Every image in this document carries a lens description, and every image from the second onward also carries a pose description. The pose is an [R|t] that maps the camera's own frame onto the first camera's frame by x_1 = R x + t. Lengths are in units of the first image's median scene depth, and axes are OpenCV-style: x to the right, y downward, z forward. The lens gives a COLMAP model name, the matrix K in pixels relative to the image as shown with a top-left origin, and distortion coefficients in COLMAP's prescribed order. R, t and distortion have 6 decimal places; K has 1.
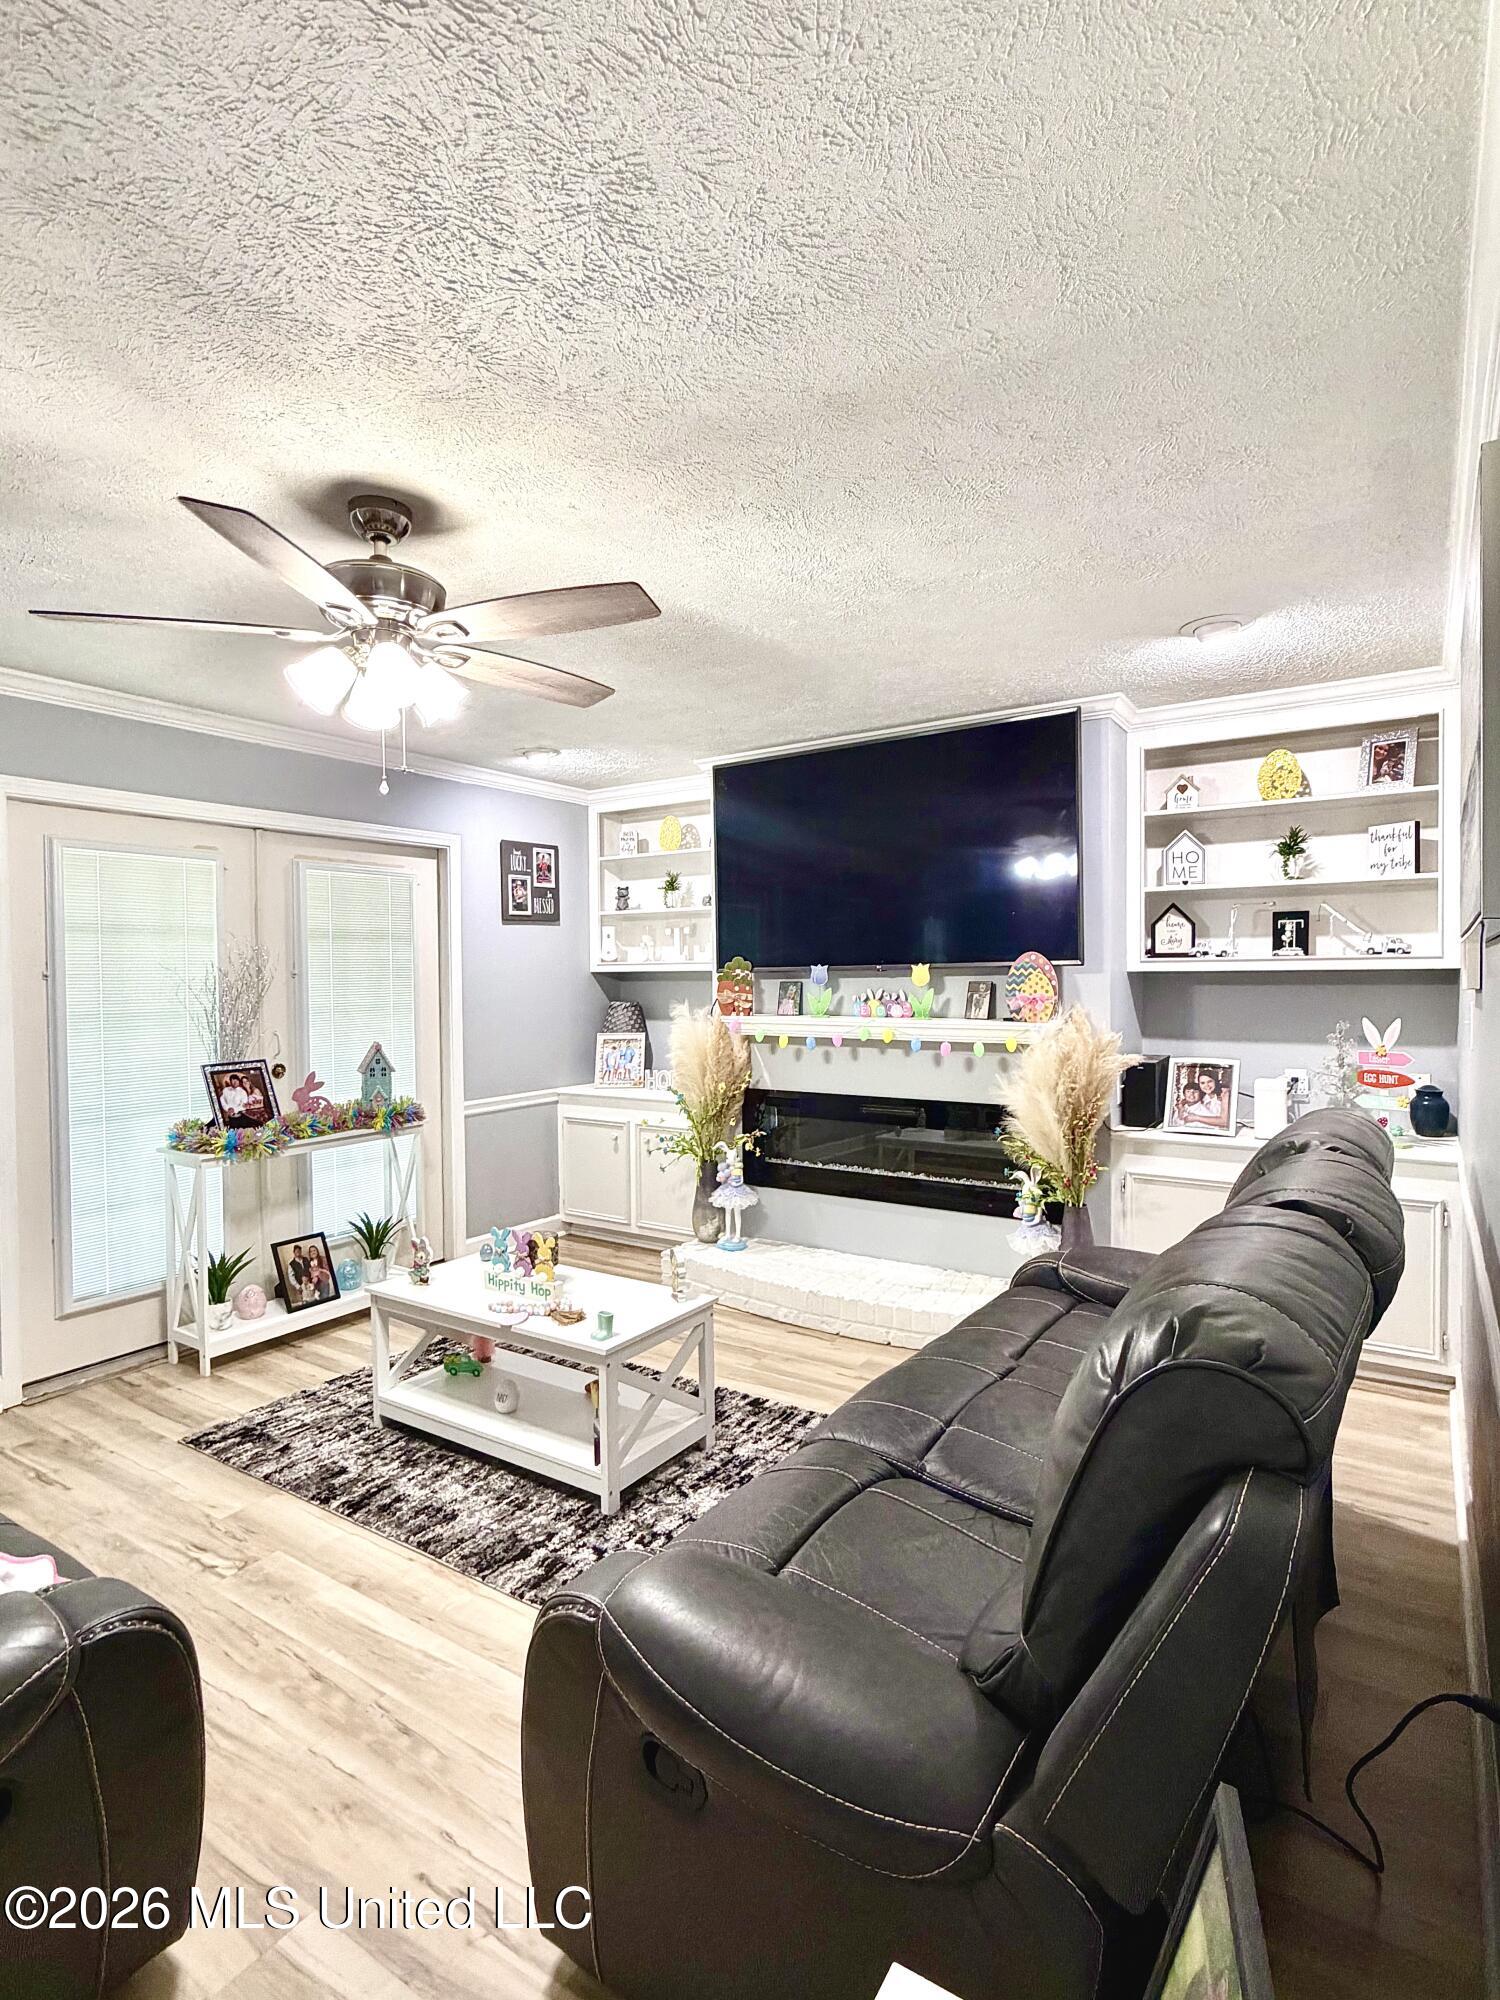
lens RADIAL K [[986.5, 0, 750.0], [0, 986.5, 1000.0], [0, 0, 1]] dist [-0.001975, -0.000554]
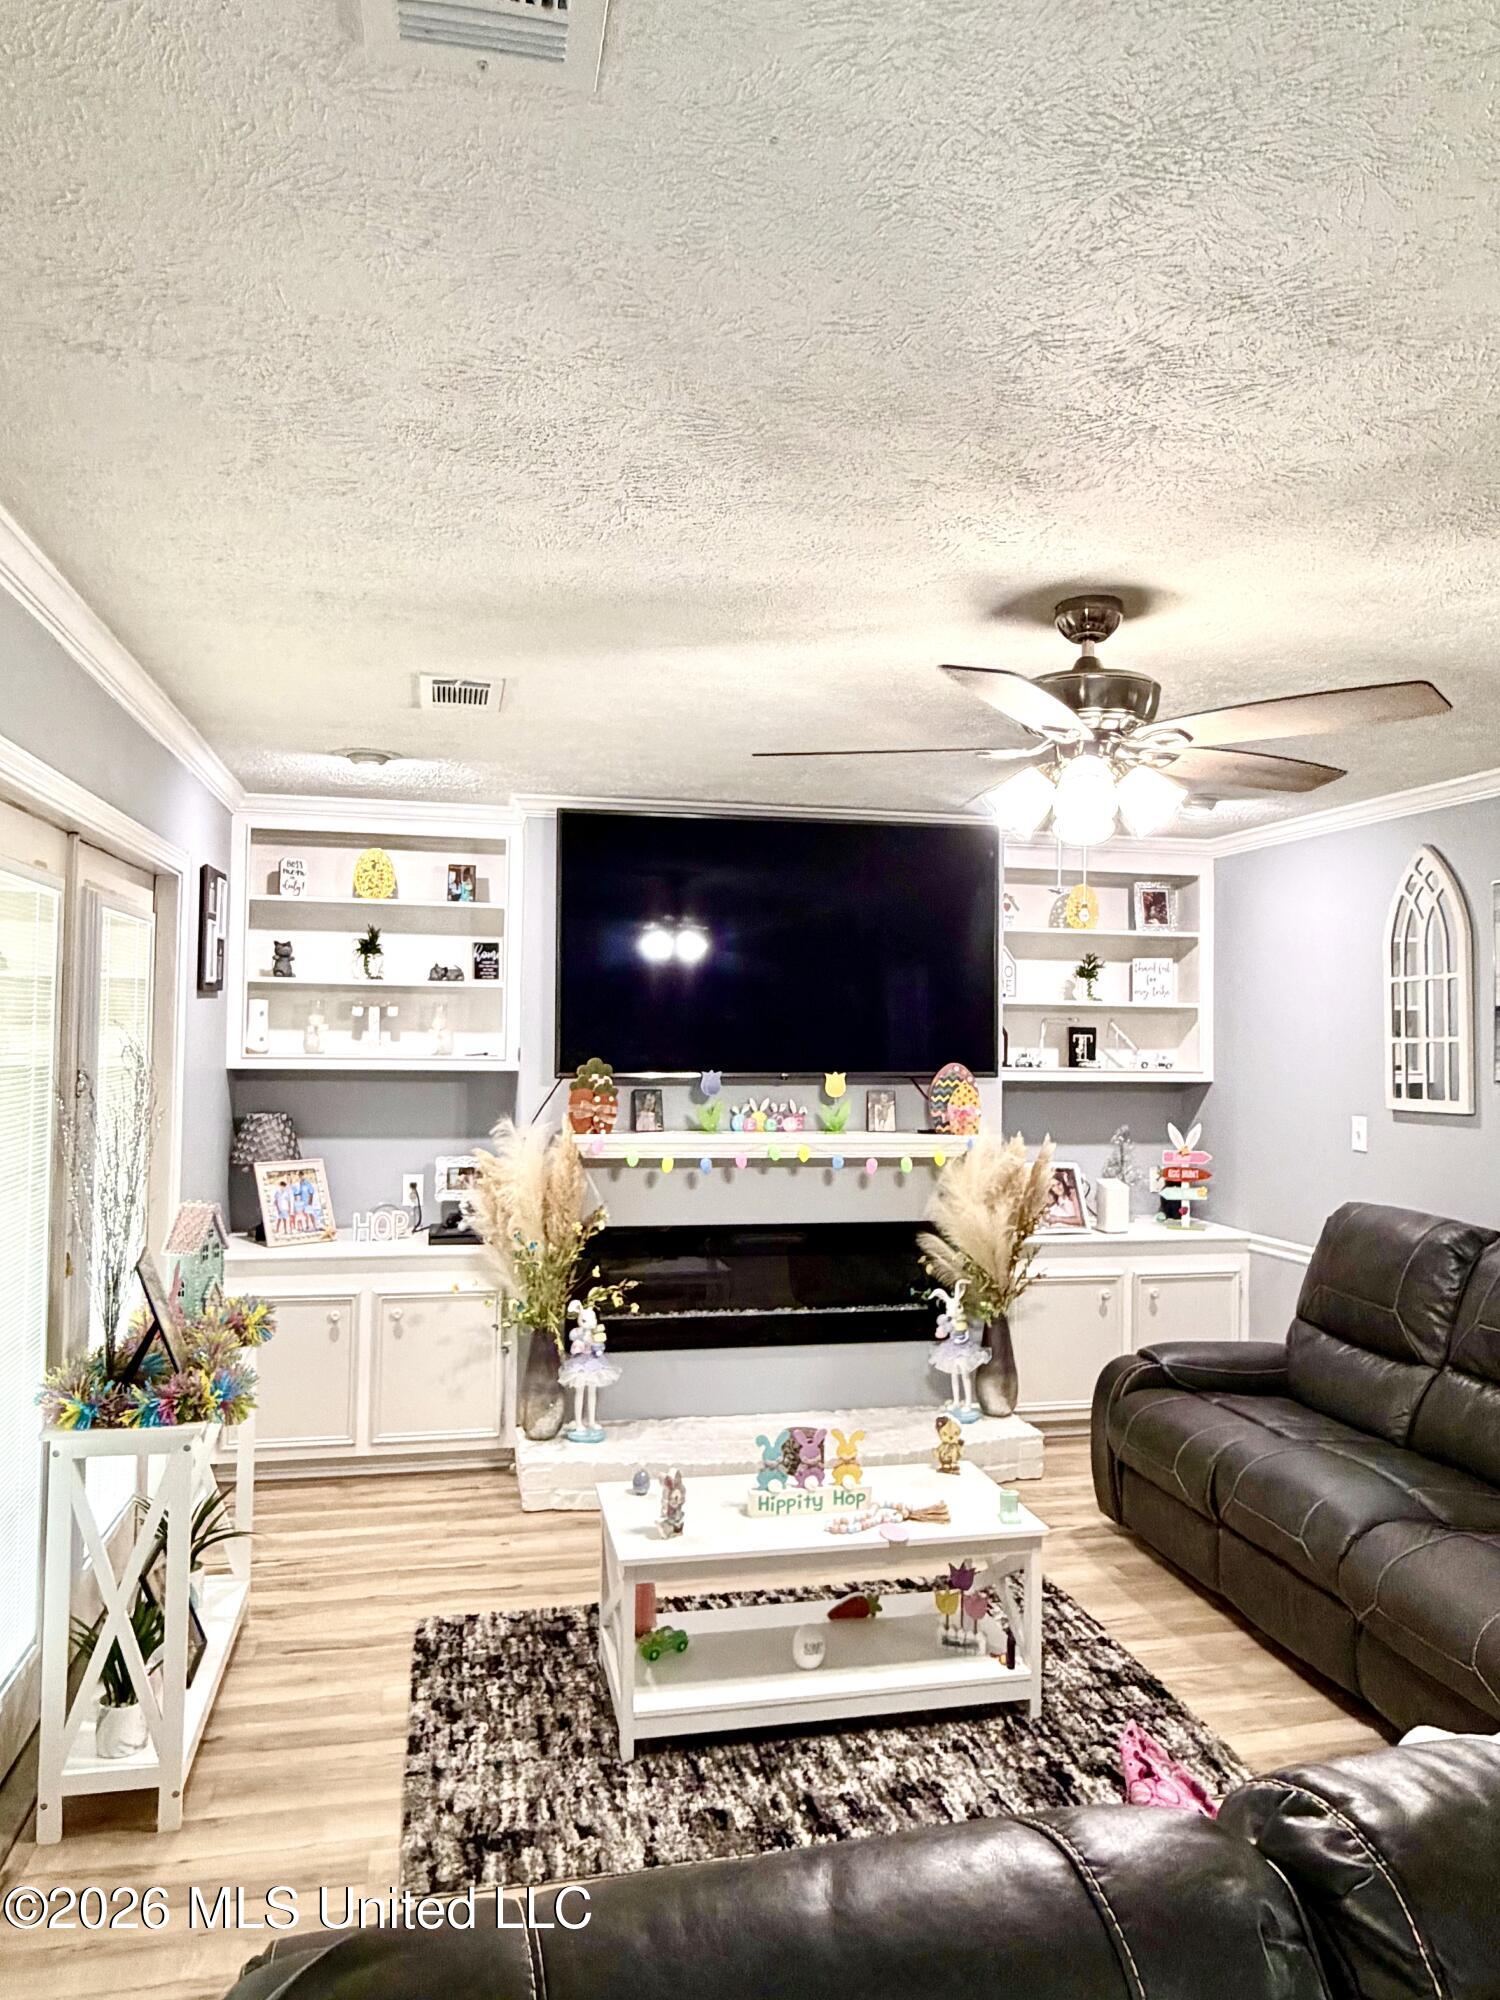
lens RADIAL K [[1325.3, 0, 750.0], [0, 1325.3, 1000.0], [0, 0, 1]] dist [0.004608, 0.001069]
pose [[0.705264, 0.035521, 0.708054, -0.788248], [-0.001727, 0.998827, -0.048388, -0.046850], [-0.708943, 0.032904, 0.704498, 0.203216]]
